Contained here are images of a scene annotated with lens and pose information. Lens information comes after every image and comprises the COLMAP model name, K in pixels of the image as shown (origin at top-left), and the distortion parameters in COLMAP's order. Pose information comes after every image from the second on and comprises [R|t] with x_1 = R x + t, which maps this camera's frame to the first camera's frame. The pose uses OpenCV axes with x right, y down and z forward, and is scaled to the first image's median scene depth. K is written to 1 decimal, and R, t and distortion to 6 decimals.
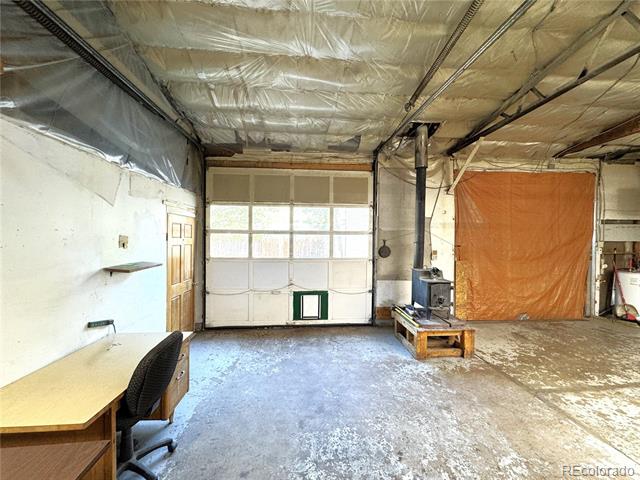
lens RADIAL K [[255.3, 0, 319.3], [0, 255.3, 239.3], [0, 0, 1]] dist [-0.001492, 0.000172]
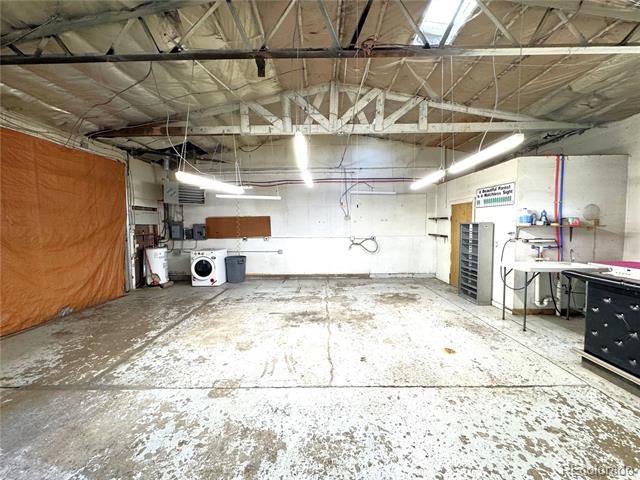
lens RADIAL K [[255.3, 0, 319.3], [0, 255.3, 239.3], [0, 0, 1]] dist [-0.001492, 0.000172]
pose [[0.097975, -0.061194, 0.993306, 0.036667], [0.023338, 0.997975, 0.059180, 0.029225], [-0.994915, 0.017384, 0.099205, 0.049108]]
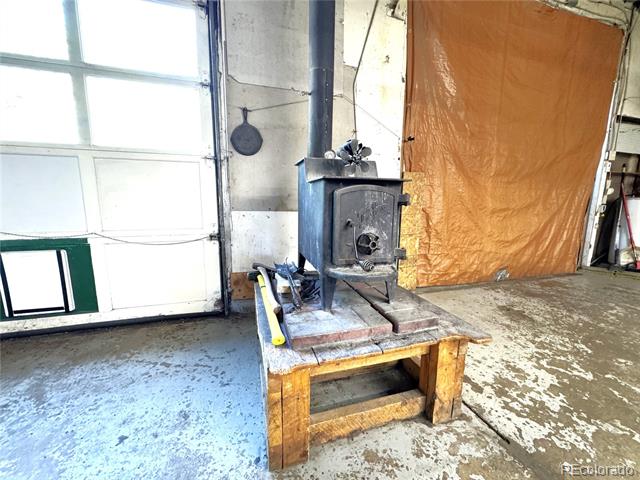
lens RADIAL K [[255.3, 0, 319.3], [0, 255.3, 239.3], [0, 0, 1]] dist [-0.001492, 0.000172]
pose [[0.976191, -0.028577, 0.215023, 0.280849], [-0.001494, 0.990375, 0.138403, 0.151628], [-0.216909, -0.135429, 0.966752, 0.569356]]
